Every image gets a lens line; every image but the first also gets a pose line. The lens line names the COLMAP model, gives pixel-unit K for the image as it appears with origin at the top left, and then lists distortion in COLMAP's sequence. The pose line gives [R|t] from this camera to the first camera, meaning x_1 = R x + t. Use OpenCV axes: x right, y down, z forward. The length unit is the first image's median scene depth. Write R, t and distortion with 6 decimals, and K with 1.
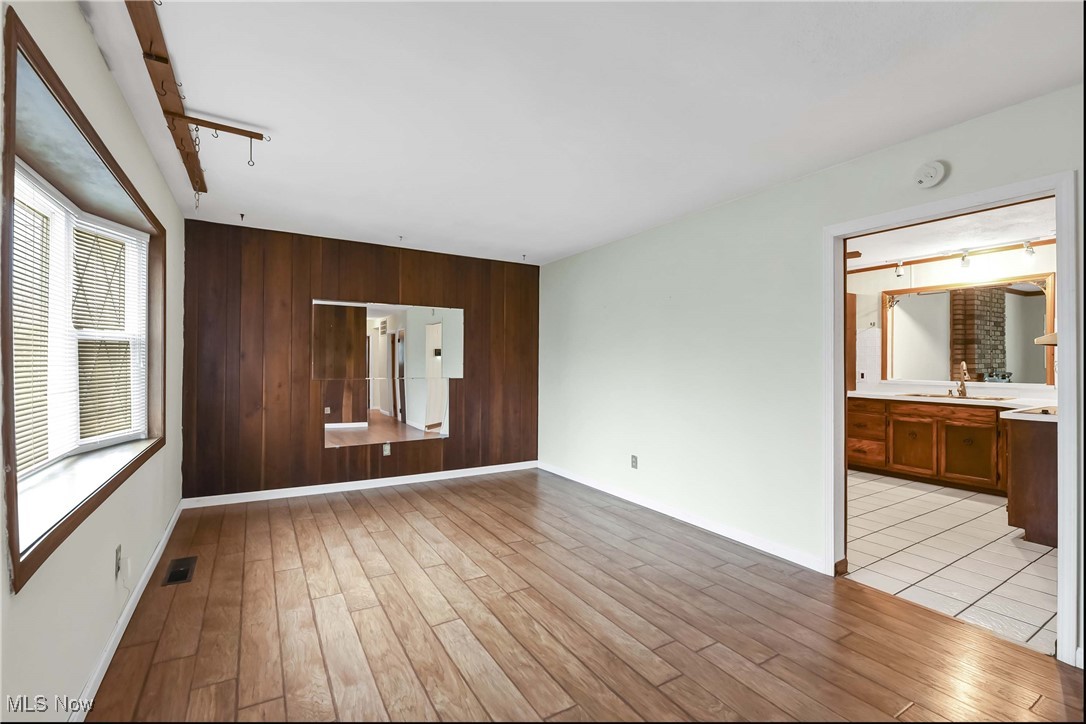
lens RADIAL K [[468.9, 0, 529.7], [0, 468.9, 360.2], [0, 0, 1]] dist [-0.001935, -0.000970]
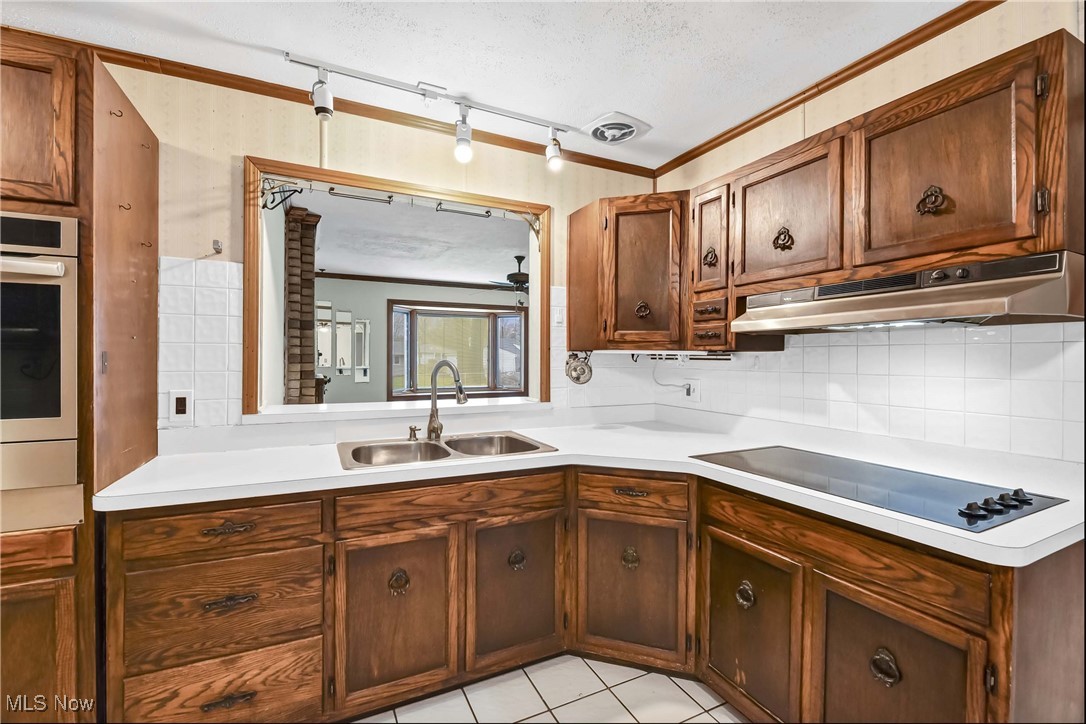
lens RADIAL K [[468.9, 0, 537.0], [0, 468.9, 357.7], [0, 0, 1]] dist [-0.001935, -0.000970]
pose [[0.067765, 0.001014, 0.997701, 0.428992], [-0.006518, 0.999979, -0.000573, -0.000575], [-0.997680, -0.006464, 0.067770, 0.768677]]
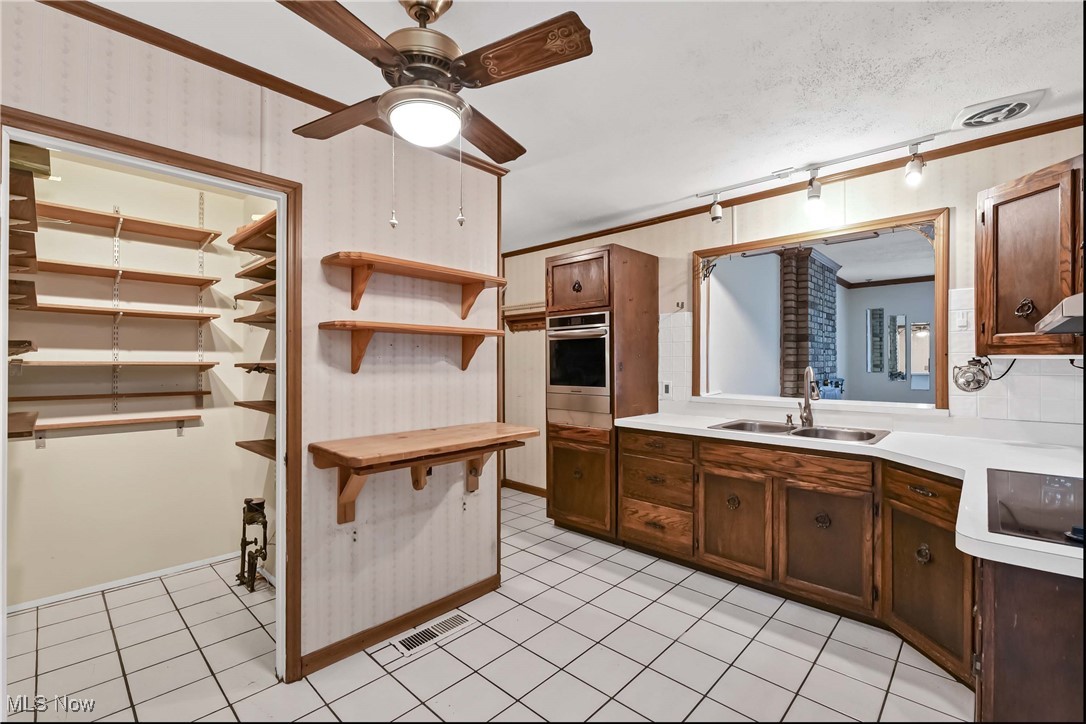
lens RADIAL K [[468.9, 0, 534.8], [0, 468.9, 362.8], [0, 0, 1]] dist [-0.001935, -0.000970]
pose [[0.962945, -0.001498, 0.269695, 0.390835], [0.000972, 0.999997, 0.002083, -0.003090], [-0.269698, -0.001743, 0.962944, 0.469001]]
